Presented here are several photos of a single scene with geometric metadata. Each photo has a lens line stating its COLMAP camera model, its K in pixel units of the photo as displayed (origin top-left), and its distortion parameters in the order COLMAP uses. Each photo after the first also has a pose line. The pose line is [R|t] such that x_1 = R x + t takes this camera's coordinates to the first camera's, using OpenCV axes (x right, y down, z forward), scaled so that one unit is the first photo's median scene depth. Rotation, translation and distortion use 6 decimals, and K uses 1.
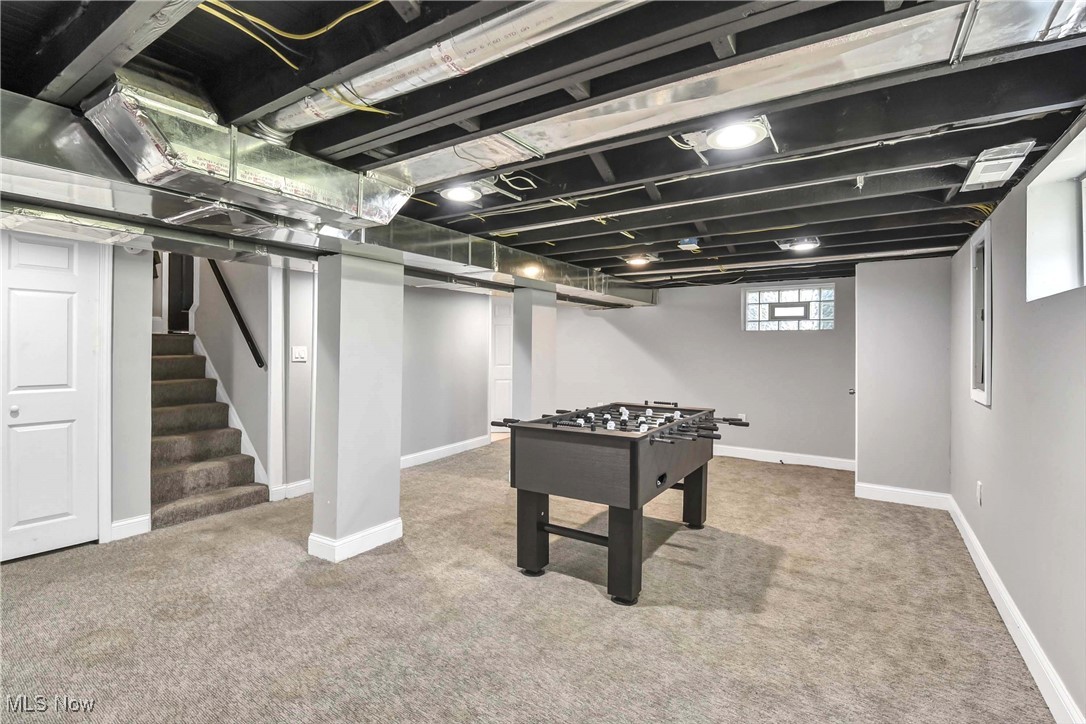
lens RADIAL K [[486.6, 0, 567.1], [0, 486.6, 356.8], [0, 0, 1]] dist [-0.010133, -0.003858]
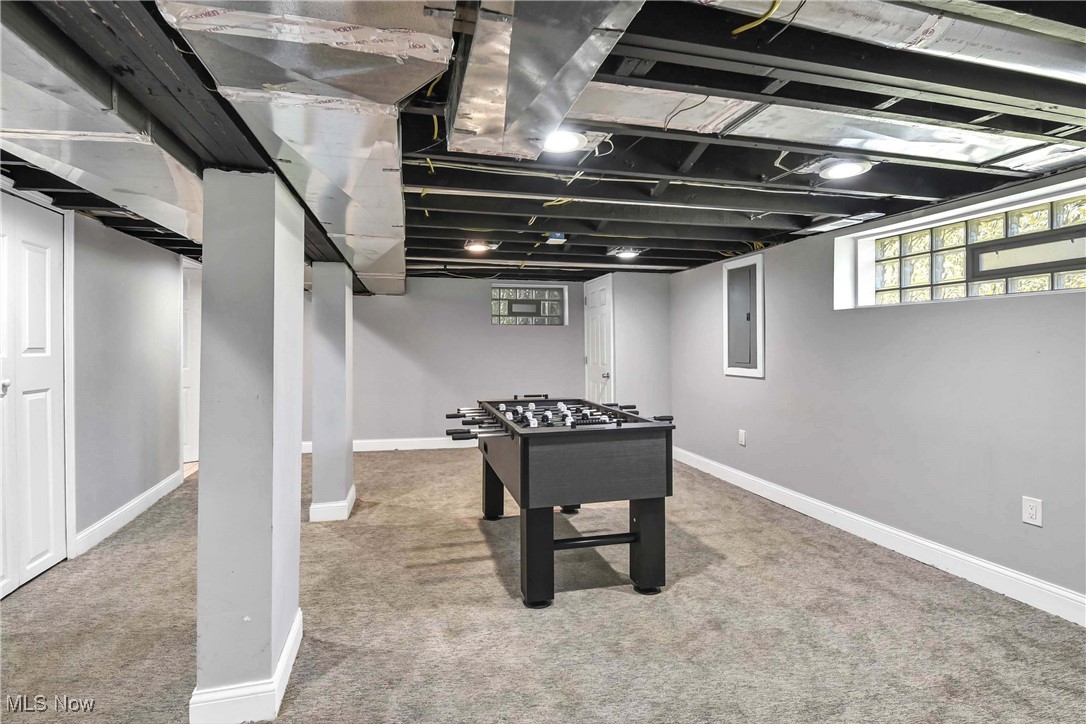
lens RADIAL K [[486.6, 0, 544.4], [0, 486.6, 352.7], [0, 0, 1]] dist [-0.010133, -0.003858]
pose [[0.718206, -0.020549, 0.695527, -0.681048], [0.018235, 0.999776, 0.010709, -0.004258], [-0.695591, 0.004992, 0.718420, 0.398350]]
